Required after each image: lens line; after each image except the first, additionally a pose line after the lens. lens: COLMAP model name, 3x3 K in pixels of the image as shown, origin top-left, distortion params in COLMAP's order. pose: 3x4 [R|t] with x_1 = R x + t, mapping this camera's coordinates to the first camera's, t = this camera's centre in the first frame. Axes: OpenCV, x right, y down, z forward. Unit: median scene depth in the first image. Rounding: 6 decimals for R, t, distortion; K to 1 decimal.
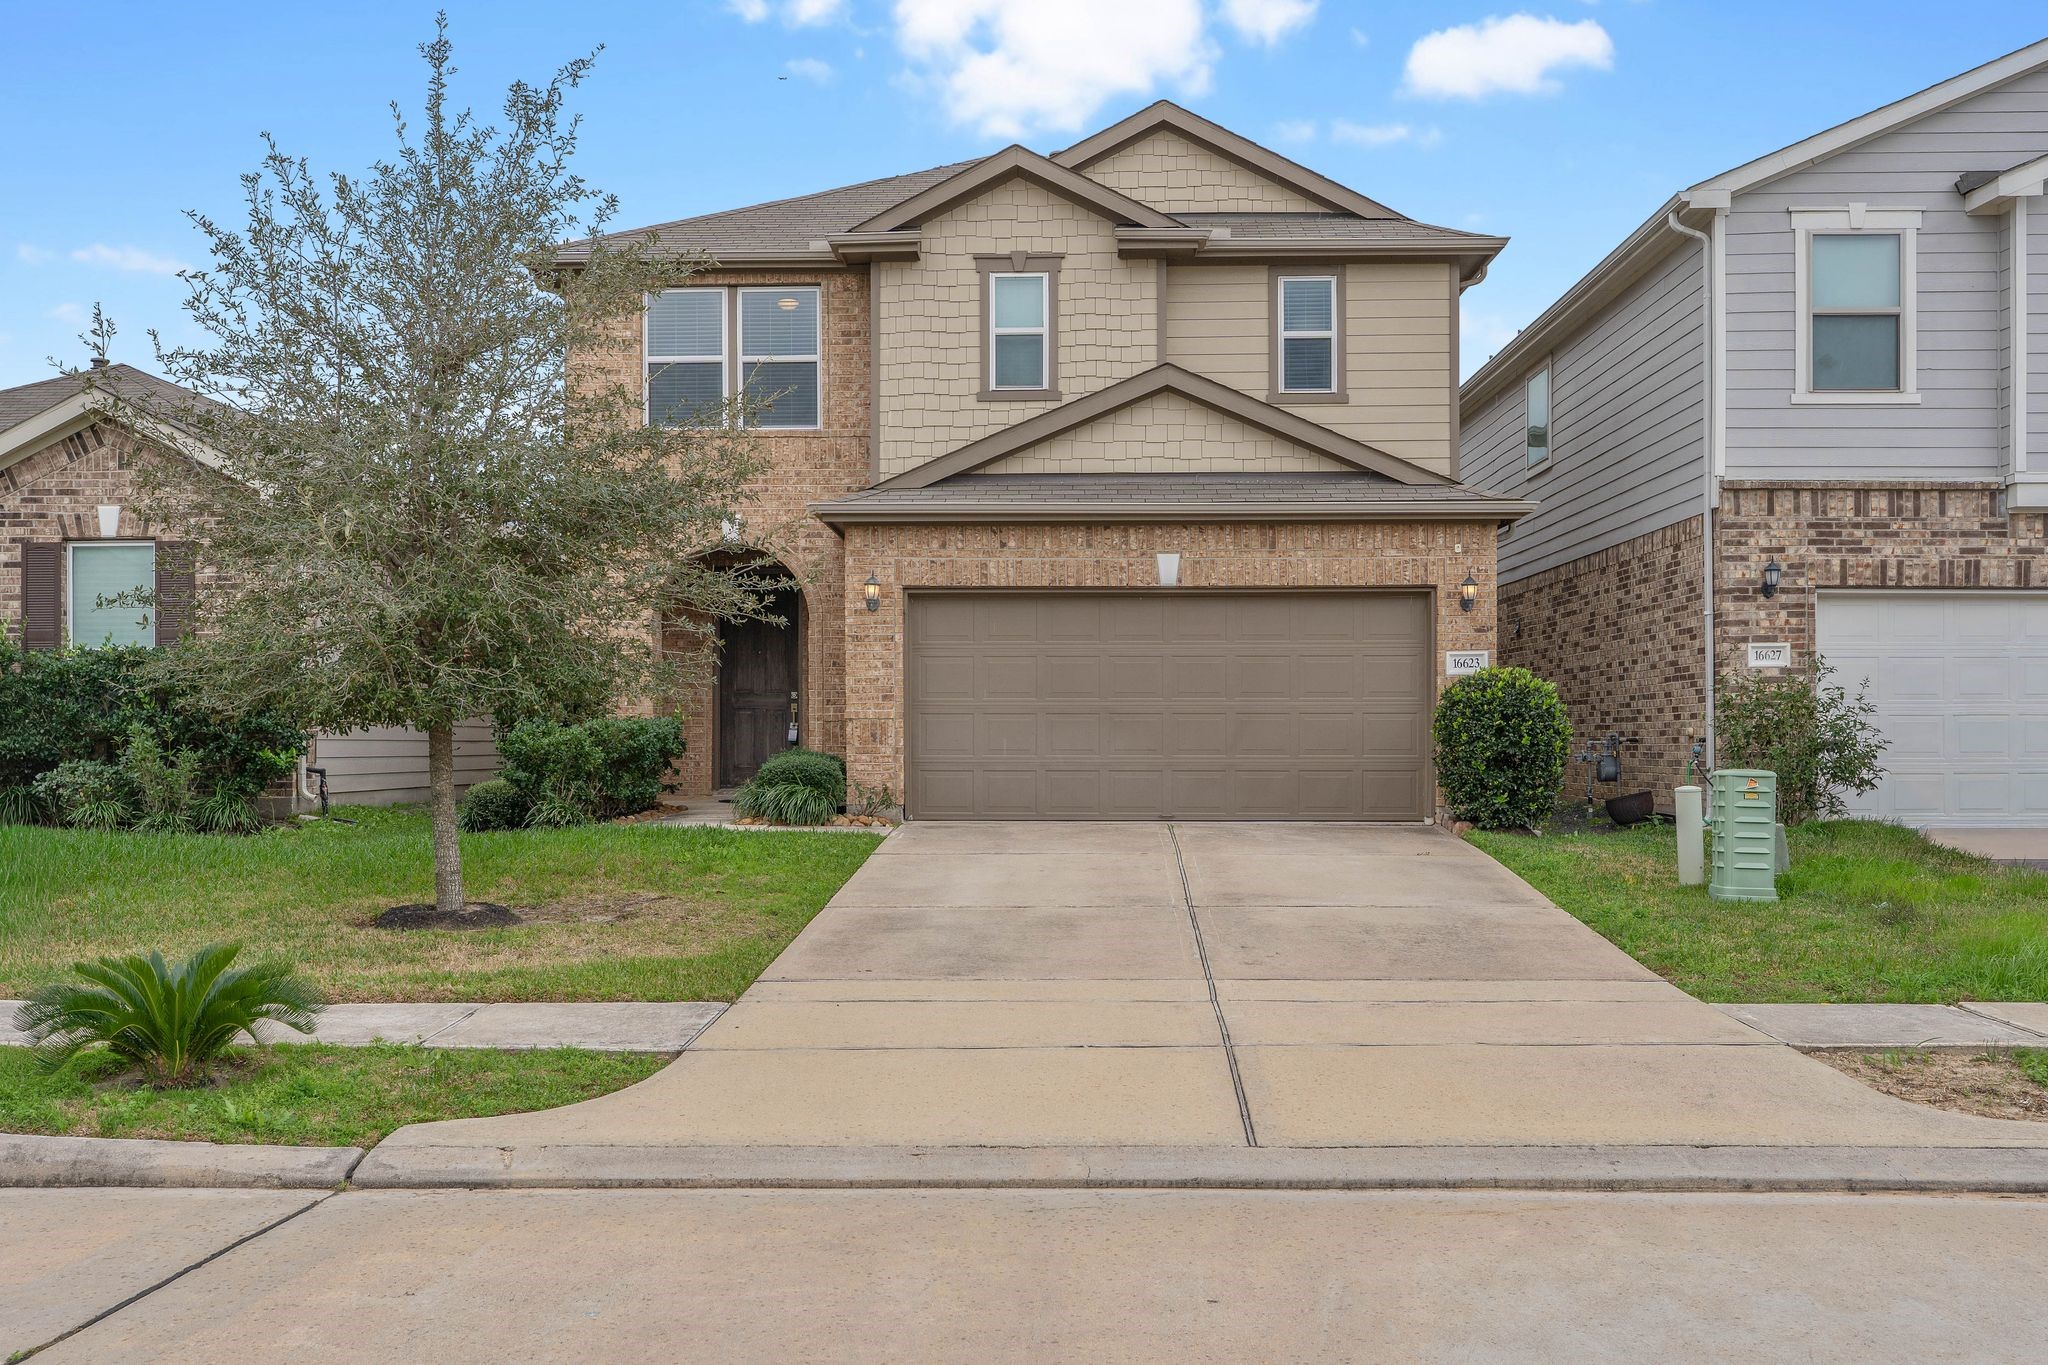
lens RADIAL K [[984.1, 0, 1060.8], [0, 984.1, 682.5], [0, 0, 1]] dist [0.003172, 0.000381]
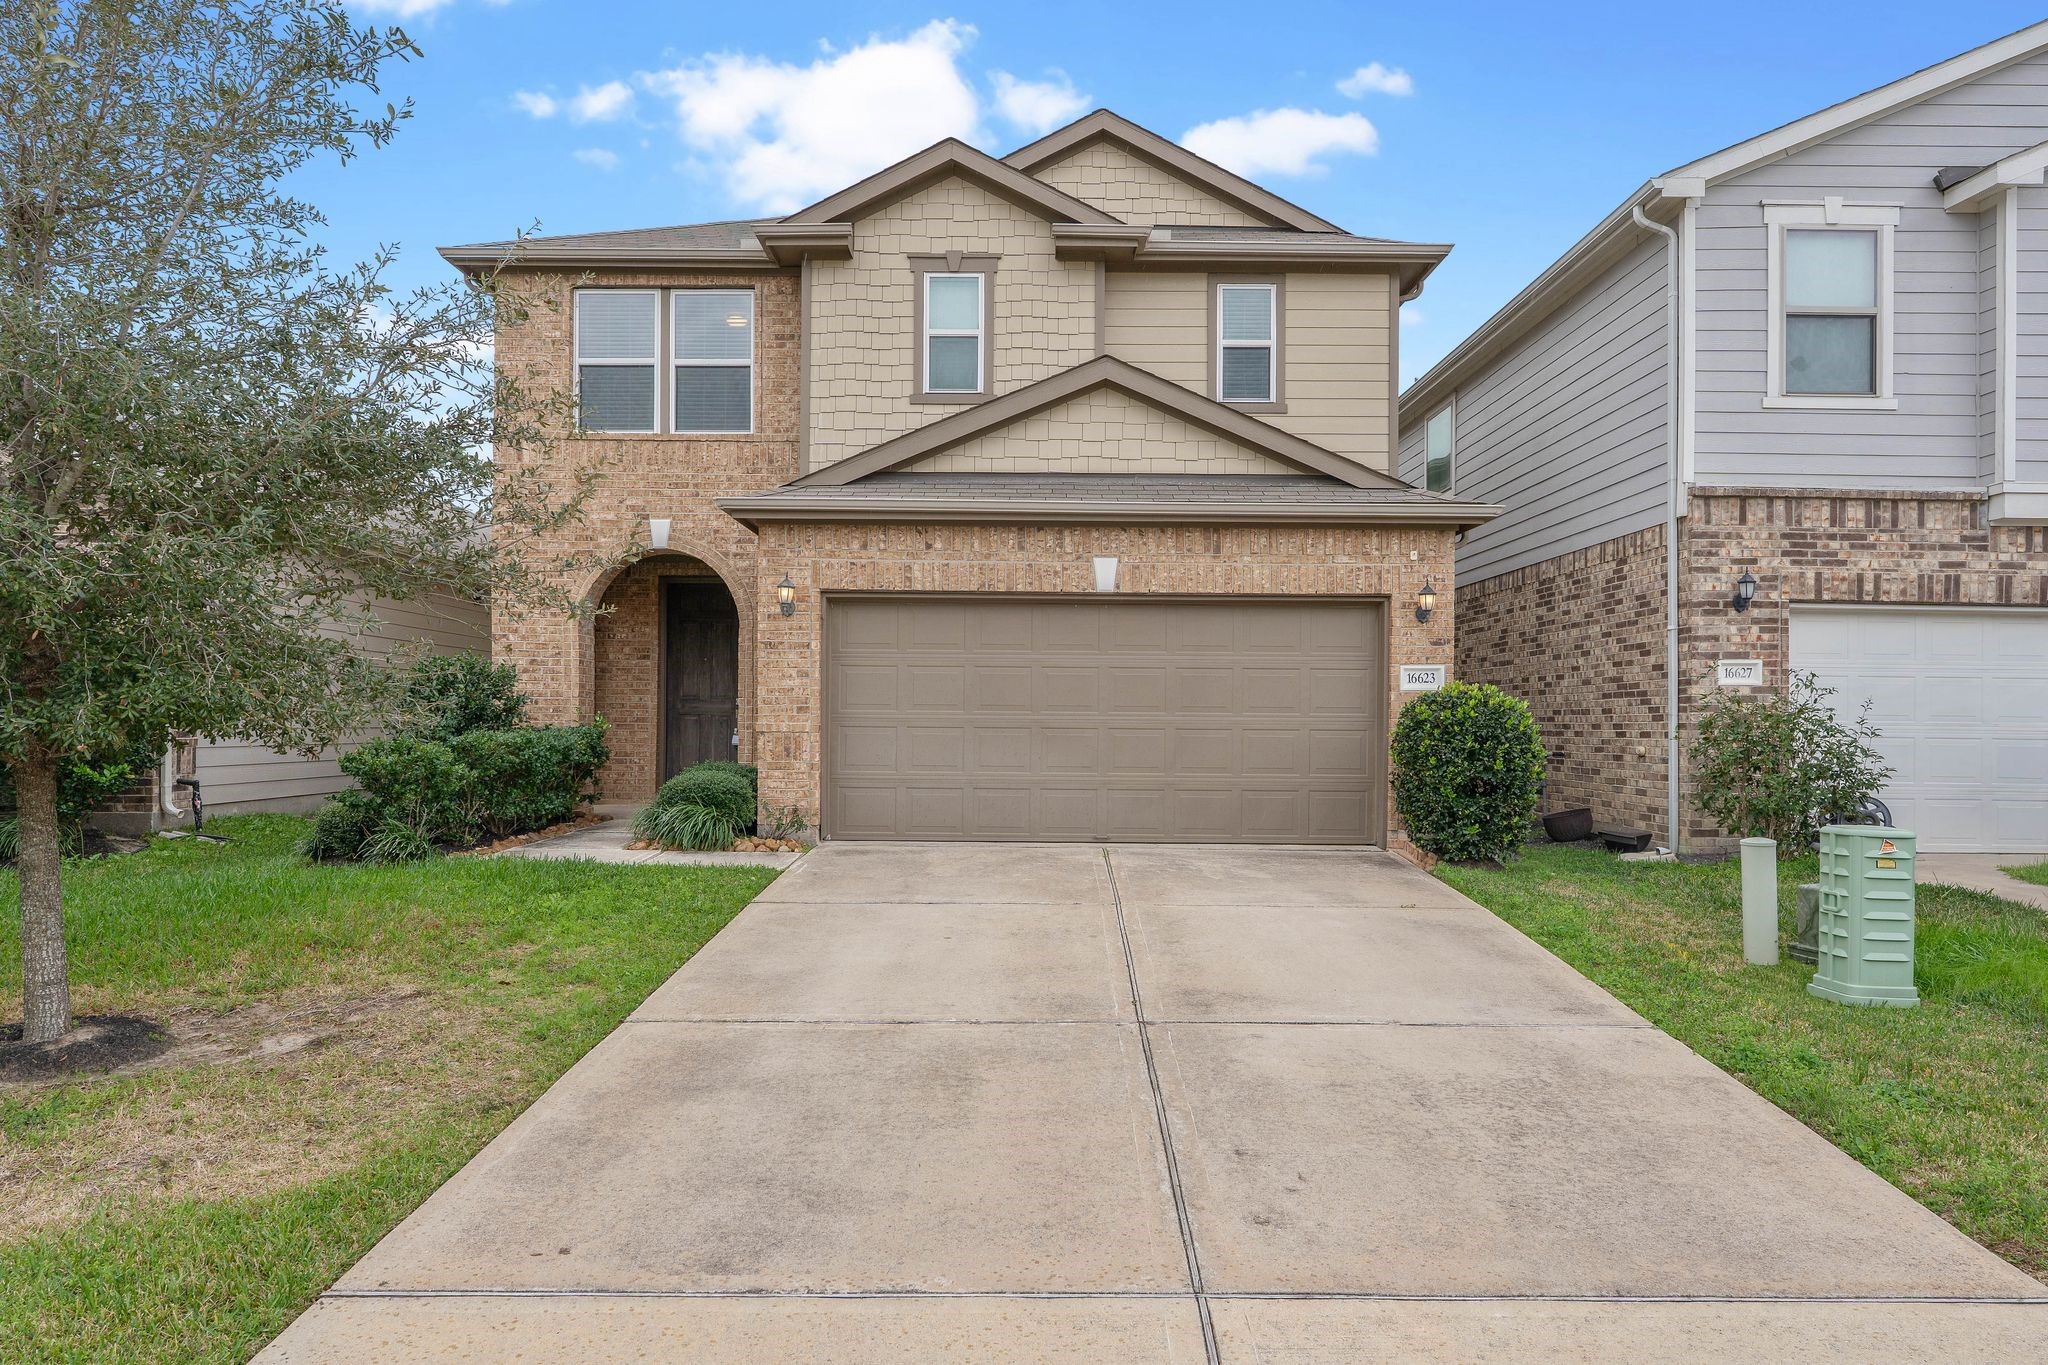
lens RADIAL K [[925.2, 0, 1024.5], [0, 925.2, 684.7], [0, 0, 1]] dist [-0.003713, 0.000307]
pose [[0.999621, 0.009092, 0.025968, 0.010361], [-0.008925, 0.999939, -0.006575, -0.004079], [-0.026027, 0.006340, 0.999641, 0.123492]]
